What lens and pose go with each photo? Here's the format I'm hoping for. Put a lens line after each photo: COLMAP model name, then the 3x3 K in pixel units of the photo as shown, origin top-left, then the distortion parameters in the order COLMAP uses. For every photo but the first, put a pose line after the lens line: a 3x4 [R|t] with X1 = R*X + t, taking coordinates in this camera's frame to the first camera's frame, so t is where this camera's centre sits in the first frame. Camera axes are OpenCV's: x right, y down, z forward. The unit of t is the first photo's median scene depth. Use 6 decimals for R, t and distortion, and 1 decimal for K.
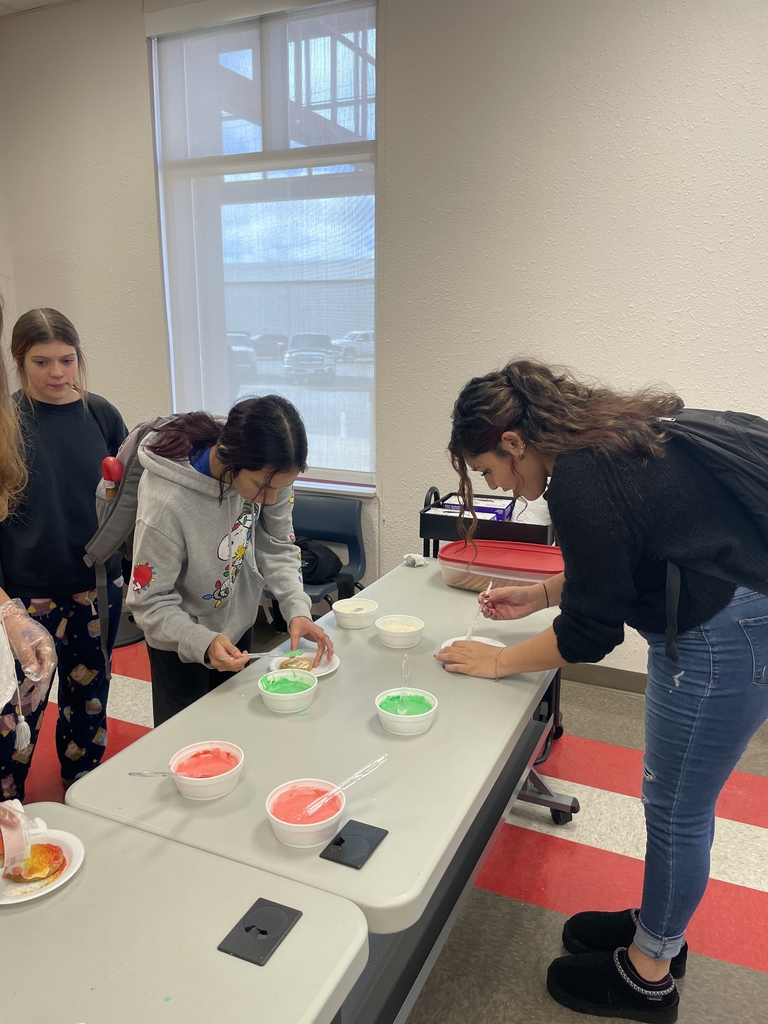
lens RADIAL K [[792.1, 0, 377.2], [0, 792.1, 509.3], [0, 0, 1]] dist [0.086428, -0.109424]
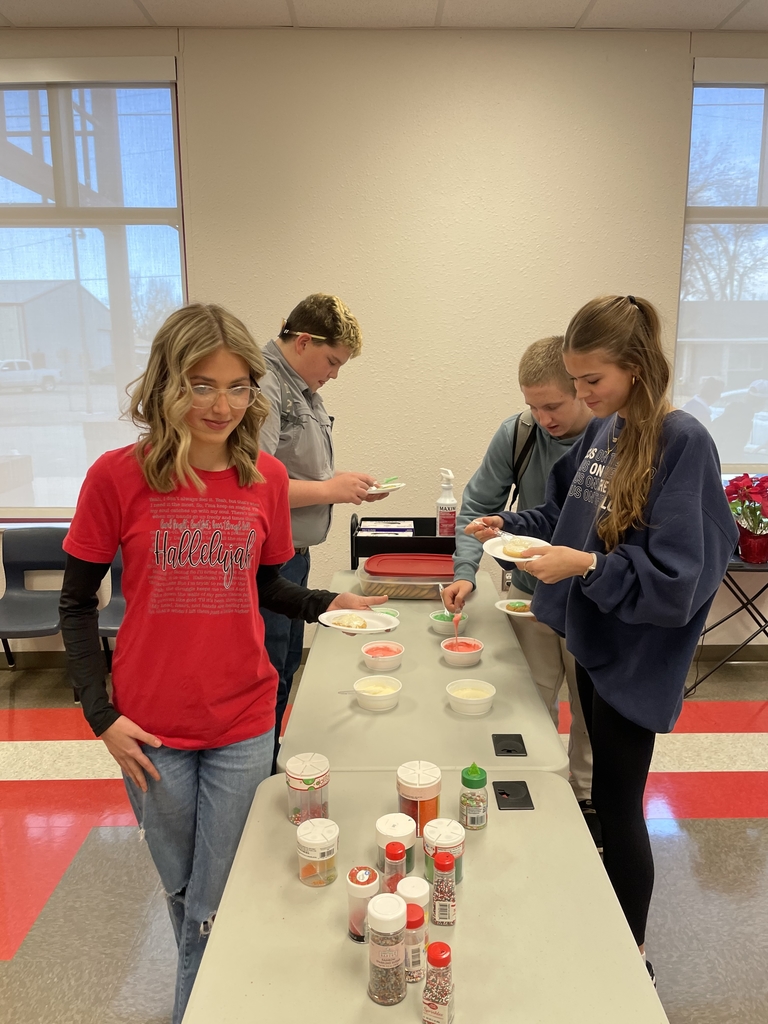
lens RADIAL K [[784.9, 0, 396.4], [0, 784.9, 513.0], [0, 0, 1]] dist [0.089633, -0.114948]
pose [[0.899947, -0.090236, 0.426559, -0.258616], [0.101502, 0.994828, -0.003697, -0.007764], [-0.424020, 0.046624, 0.904452, -0.108811]]
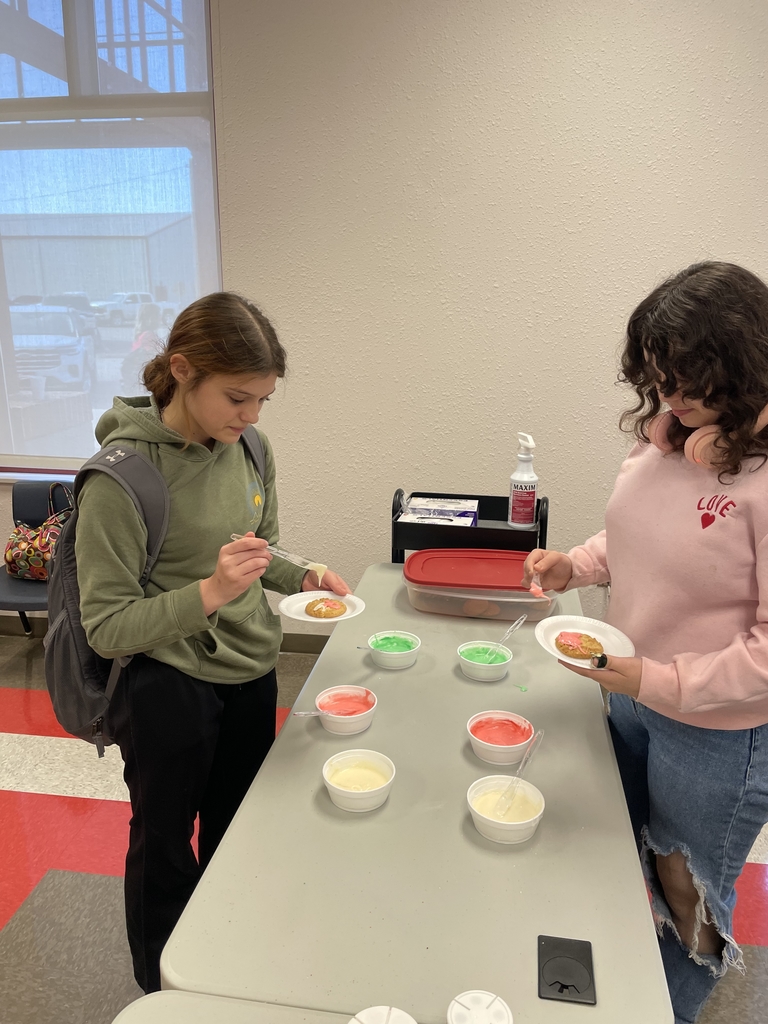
lens RADIAL K [[792.1, 0, 377.2], [0, 792.1, 509.3], [0, 0, 1]] dist [0.086428, -0.109424]
pose [[0.959433, -0.073352, 0.272226, -0.109660], [0.060848, 0.996680, 0.054103, -0.040671], [-0.275291, -0.035344, 0.960711, 0.083738]]
